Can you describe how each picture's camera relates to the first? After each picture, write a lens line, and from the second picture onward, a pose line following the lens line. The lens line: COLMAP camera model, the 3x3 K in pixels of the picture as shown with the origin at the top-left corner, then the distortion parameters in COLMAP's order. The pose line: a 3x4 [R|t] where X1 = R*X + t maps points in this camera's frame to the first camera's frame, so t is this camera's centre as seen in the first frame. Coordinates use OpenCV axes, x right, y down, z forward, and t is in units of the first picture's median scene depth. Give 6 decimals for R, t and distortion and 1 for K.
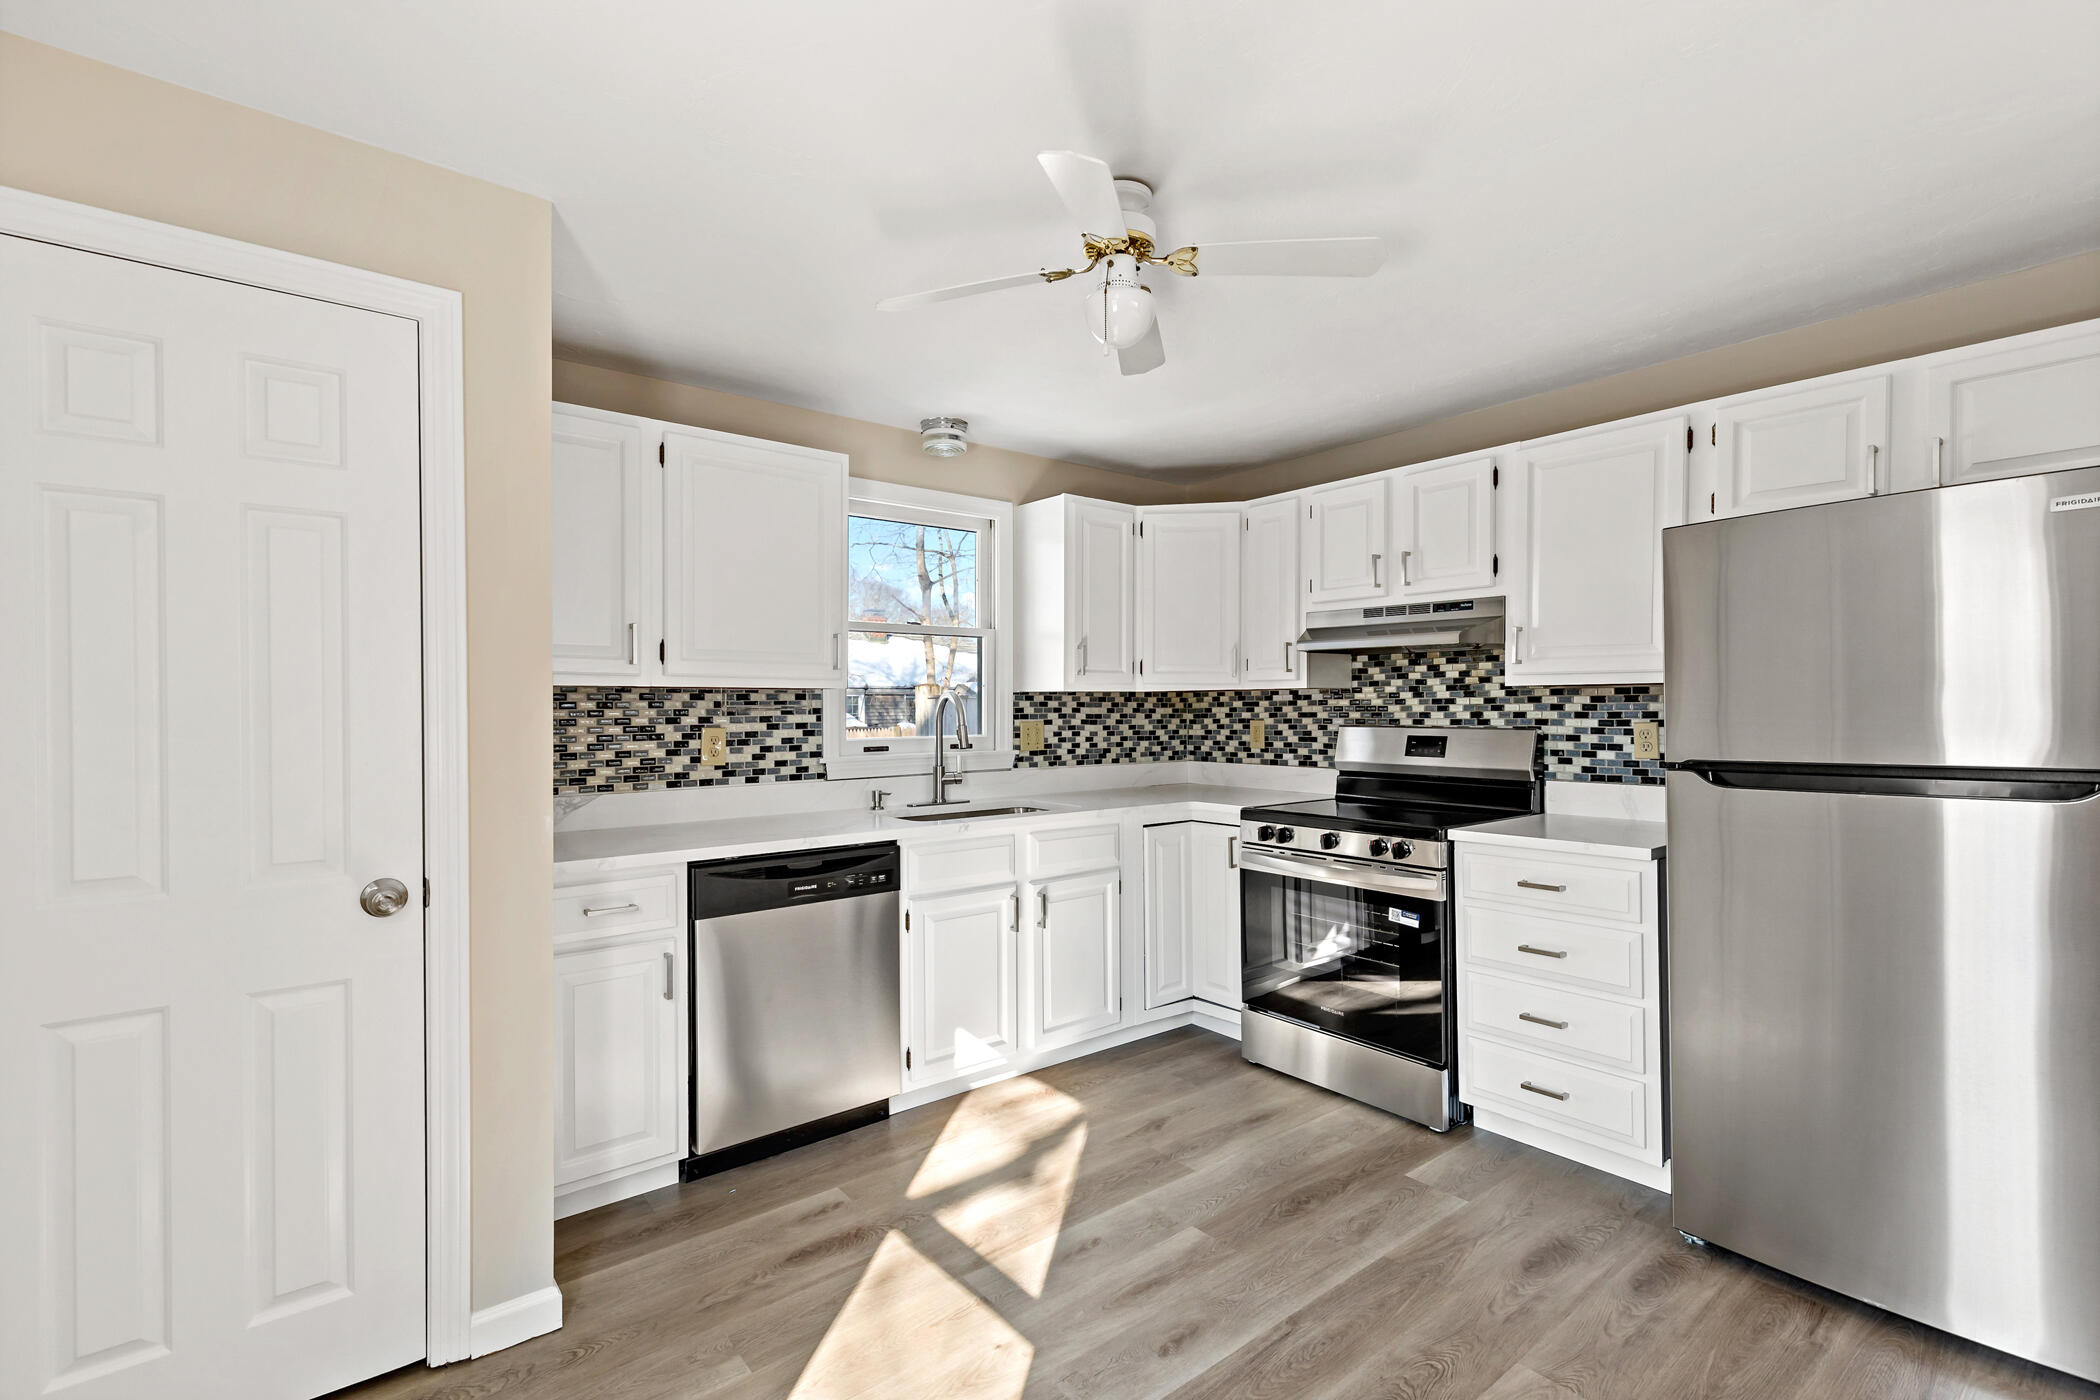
lens RADIAL K [[956.5, 0, 1056.6], [0, 956.5, 716.6], [0, 0, 1]] dist [0.015062, -0.002923]
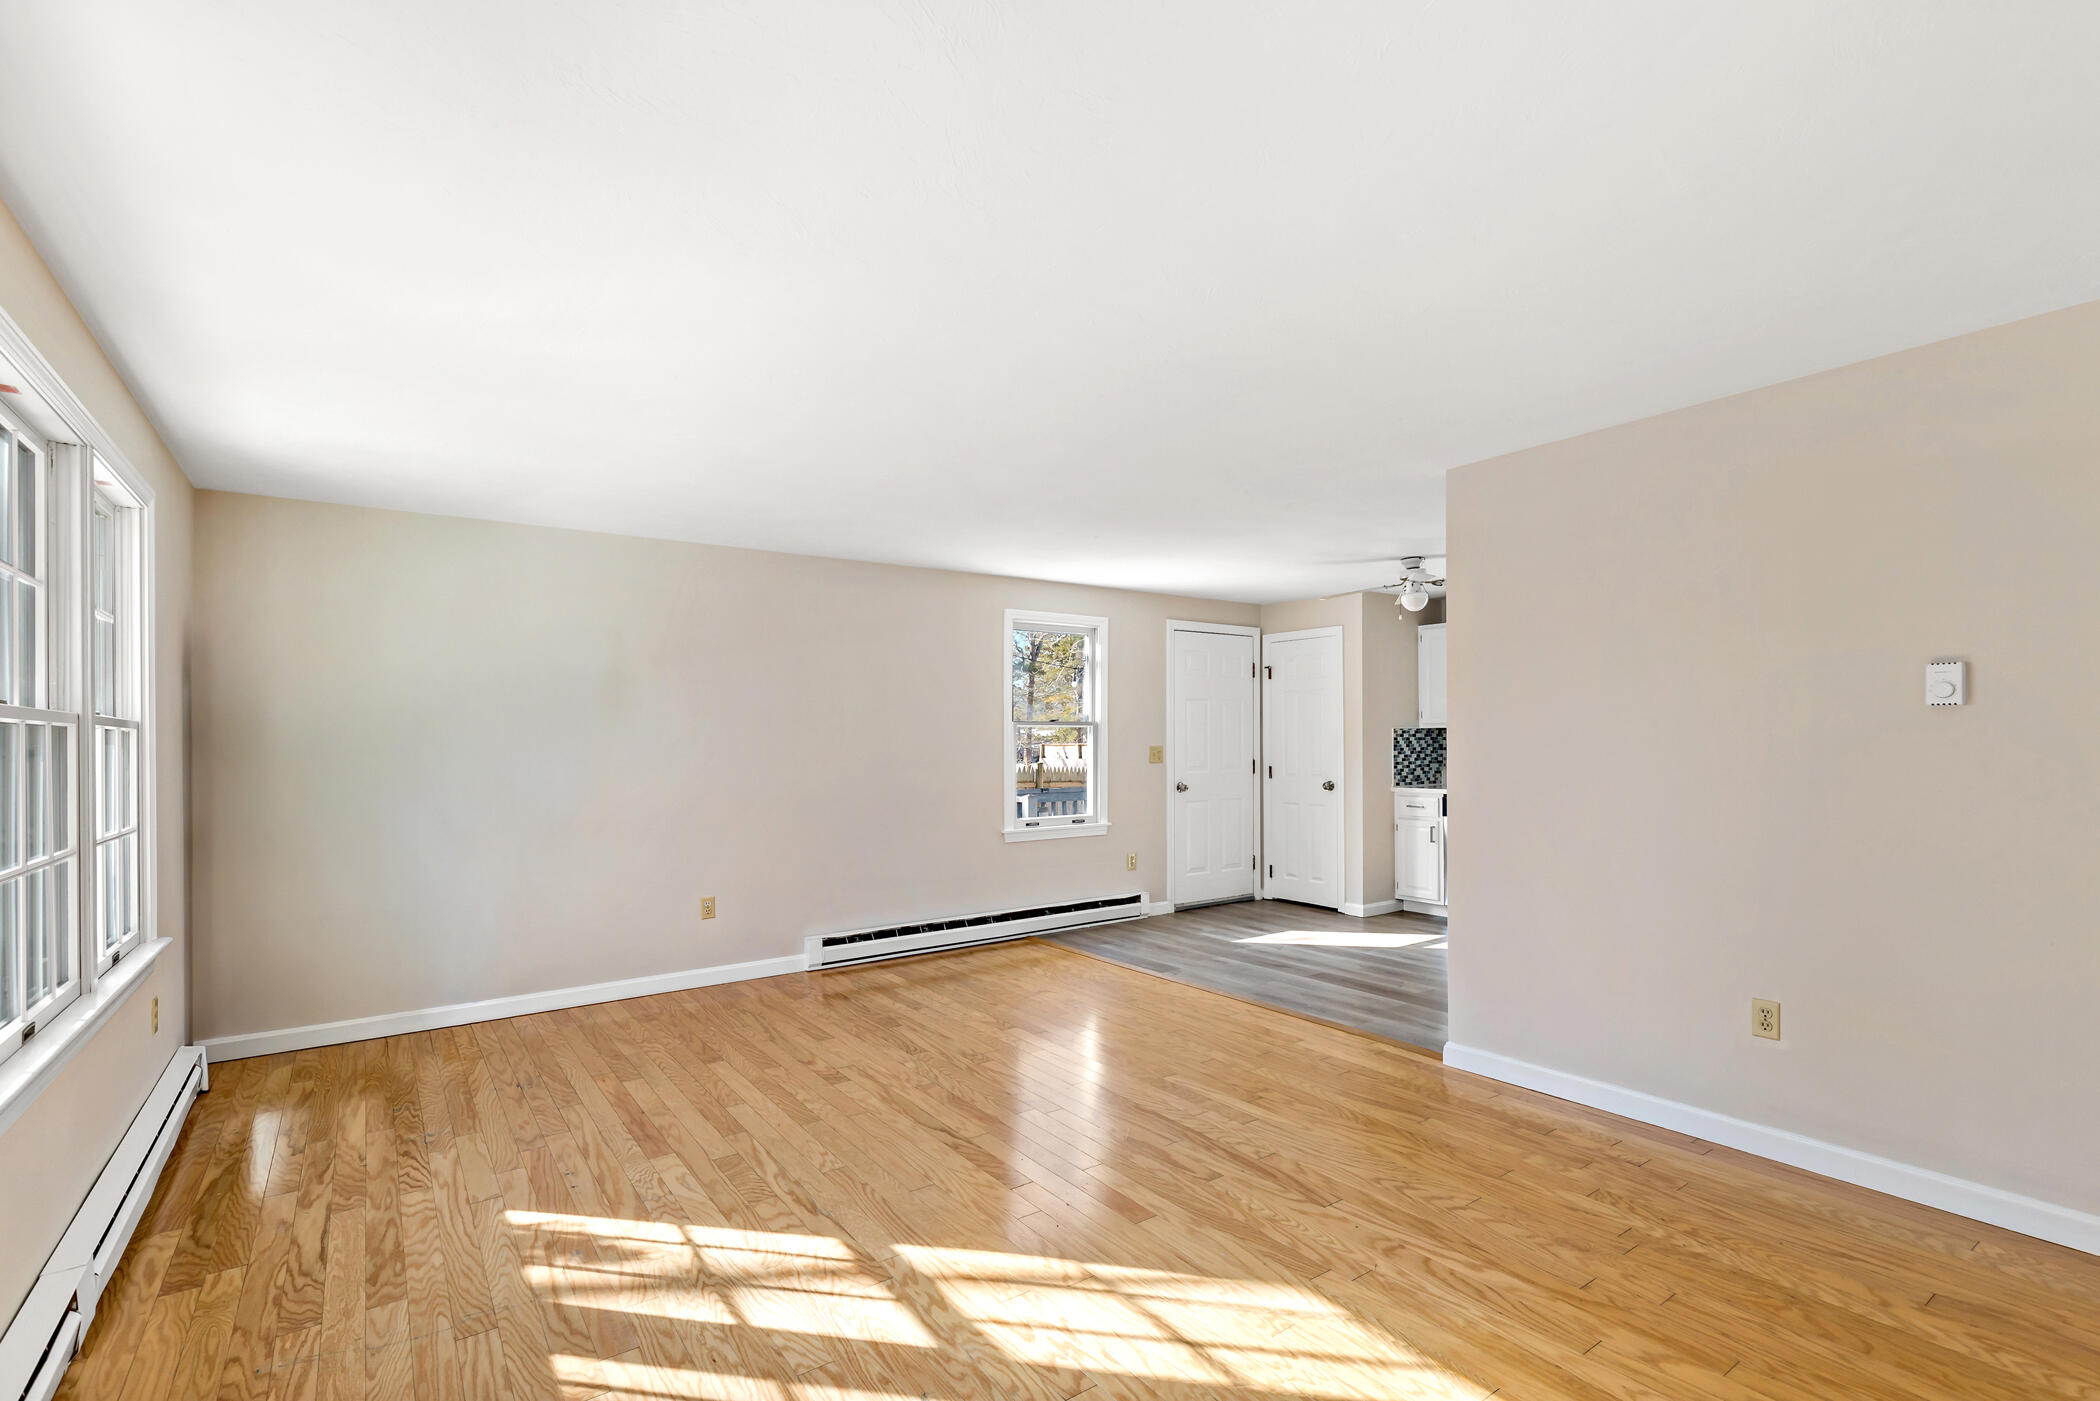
lens RADIAL K [[956.5, 0, 1072.8], [0, 956.5, 734.4], [0, 0, 1]] dist [0.015062, -0.002923]
pose [[-0.038886, -0.000925, -0.999243, 1.828515], [-0.001681, 0.999998, -0.000860, -0.008059], [0.999242, 0.001646, -0.038888, 0.064000]]
